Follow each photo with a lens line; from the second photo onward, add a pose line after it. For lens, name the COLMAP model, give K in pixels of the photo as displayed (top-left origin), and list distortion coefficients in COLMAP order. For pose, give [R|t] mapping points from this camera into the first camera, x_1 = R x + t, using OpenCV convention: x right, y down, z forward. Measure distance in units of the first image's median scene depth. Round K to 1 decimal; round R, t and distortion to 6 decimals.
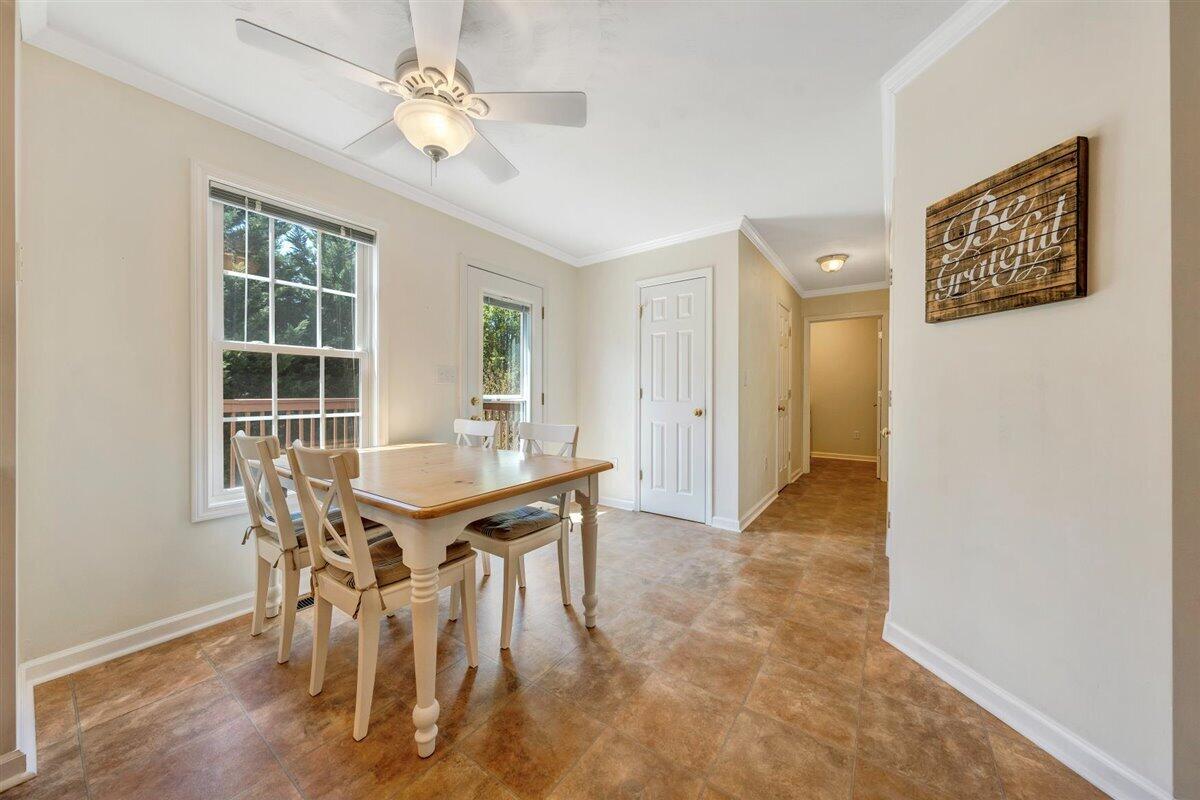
lens RADIAL K [[408.7, 0, 599.2], [0, 408.7, 395.1], [0, 0, 1]] dist [-0.011301, -0.000018]
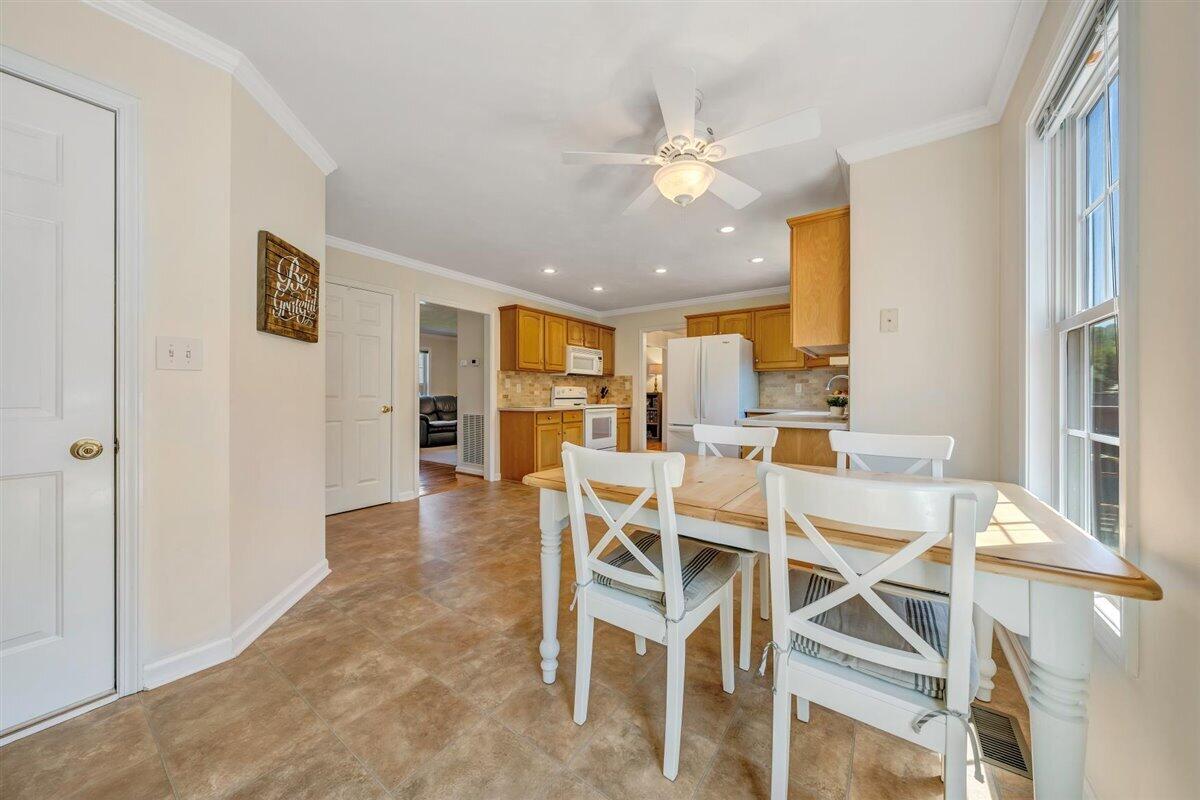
lens RADIAL K [[408.7, 0, 599.2], [0, 408.7, 395.1], [0, 0, 1]] dist [-0.011301, -0.000018]
pose [[-0.999976, -0.003589, 0.005980, -0.123156], [-0.003542, 0.999963, 0.007835, -0.005530], [-0.006008, 0.007814, -0.999951, 1.793874]]
